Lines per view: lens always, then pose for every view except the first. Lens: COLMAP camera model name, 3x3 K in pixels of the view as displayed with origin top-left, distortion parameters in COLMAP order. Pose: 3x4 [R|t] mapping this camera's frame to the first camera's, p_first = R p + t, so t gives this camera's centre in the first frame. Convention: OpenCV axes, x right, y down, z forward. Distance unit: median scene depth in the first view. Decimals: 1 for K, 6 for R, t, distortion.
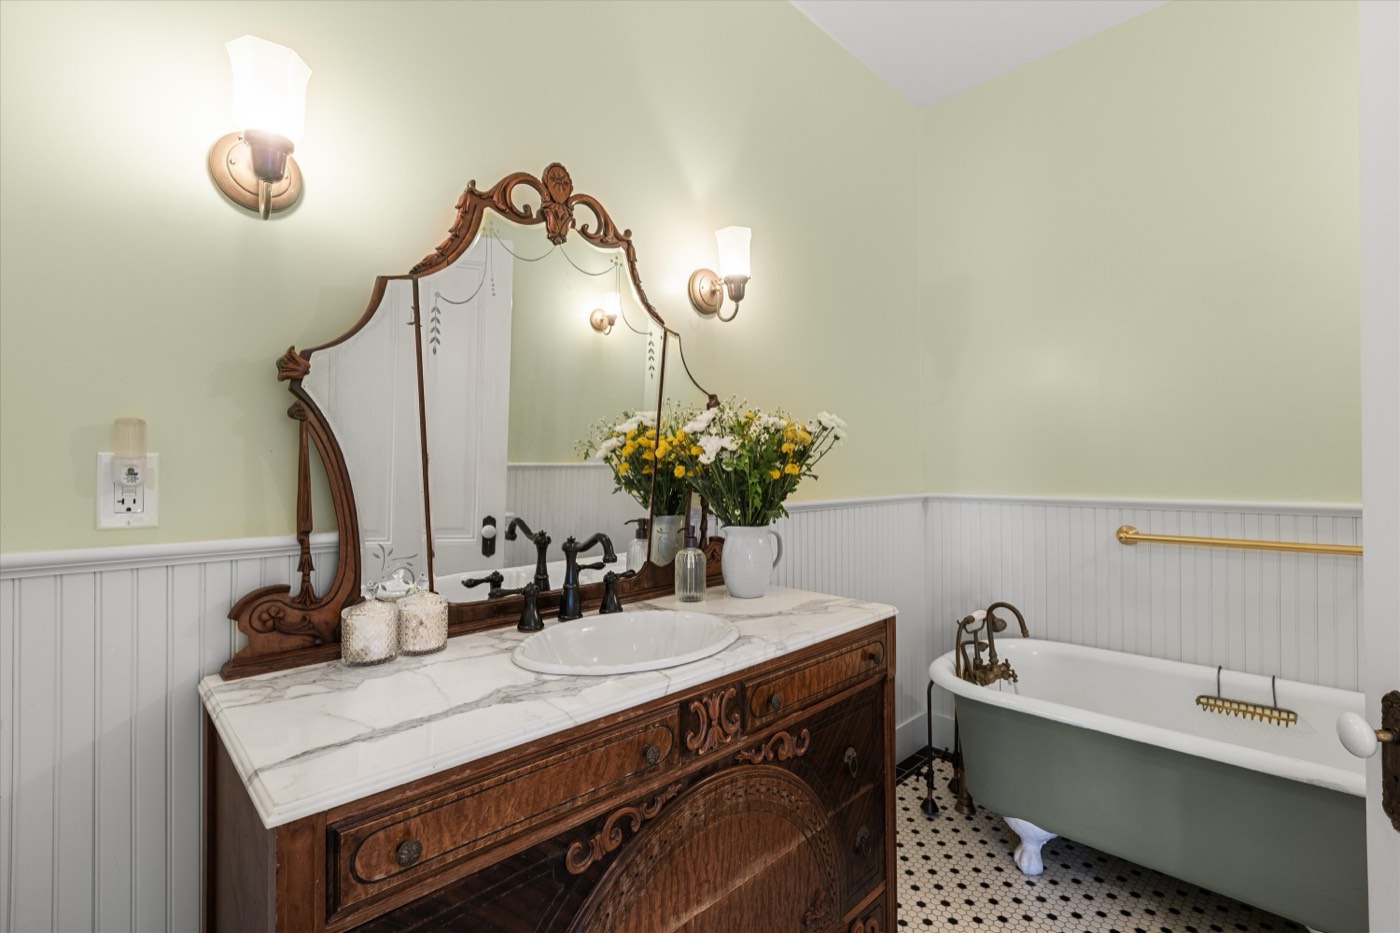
lens RADIAL K [[630.7, 0, 699.3], [0, 630.7, 464.9], [0, 0, 1]] dist [0.001485, 0.000128]
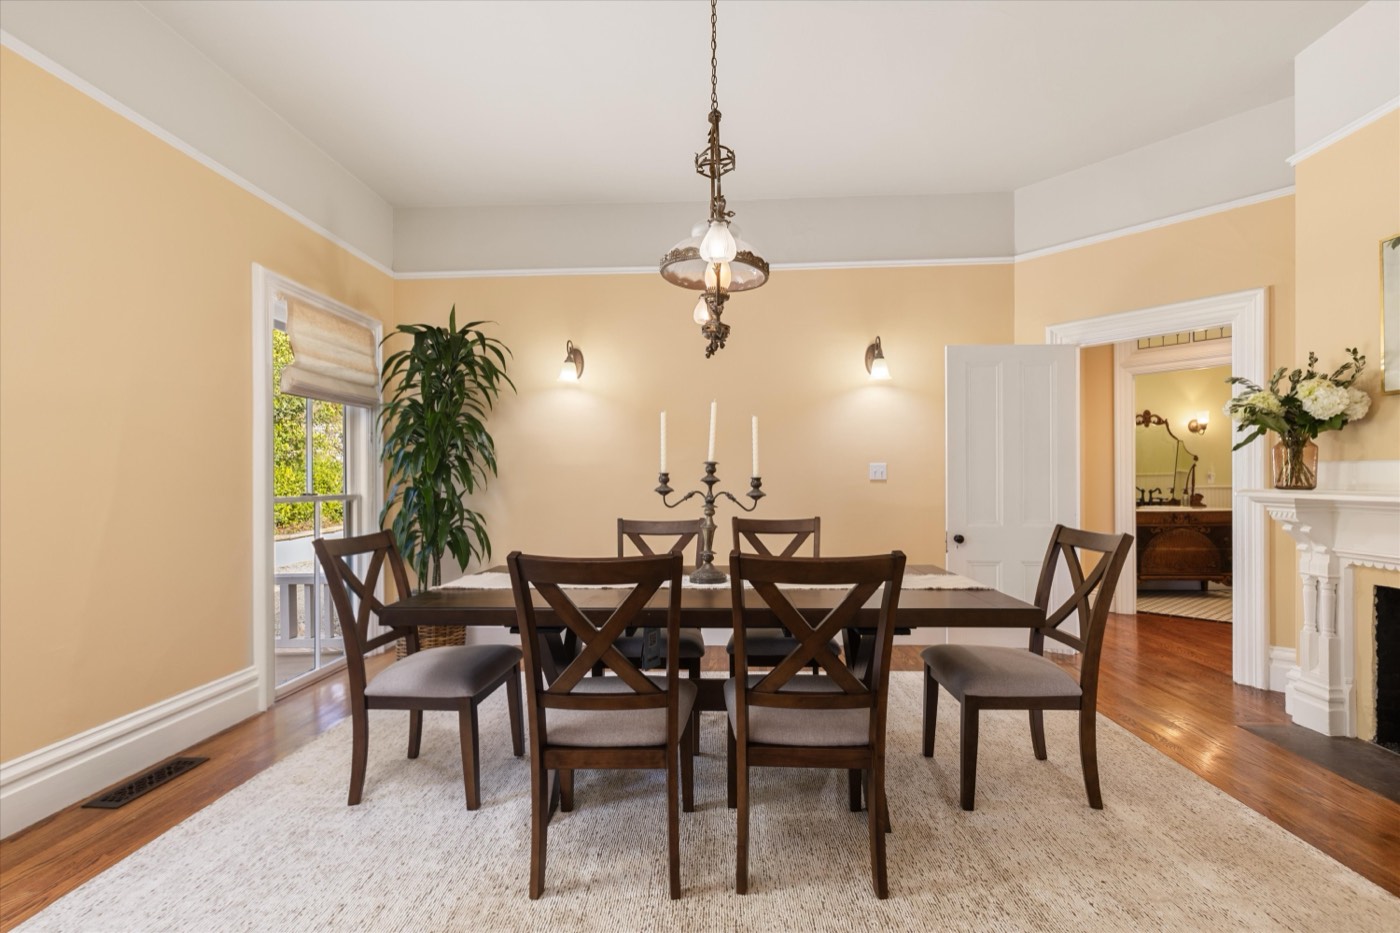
lens RADIAL K [[630.7, 0, 697.8], [0, 630.7, 473.4], [0, 0, 1]] dist [0.001485, 0.000128]
pose [[0.690377, -0.000022, -0.723450, 0.862912], [0.001899, 0.999997, 0.001783, -0.020496], [0.723447, -0.002605, 0.690375, -4.646898]]
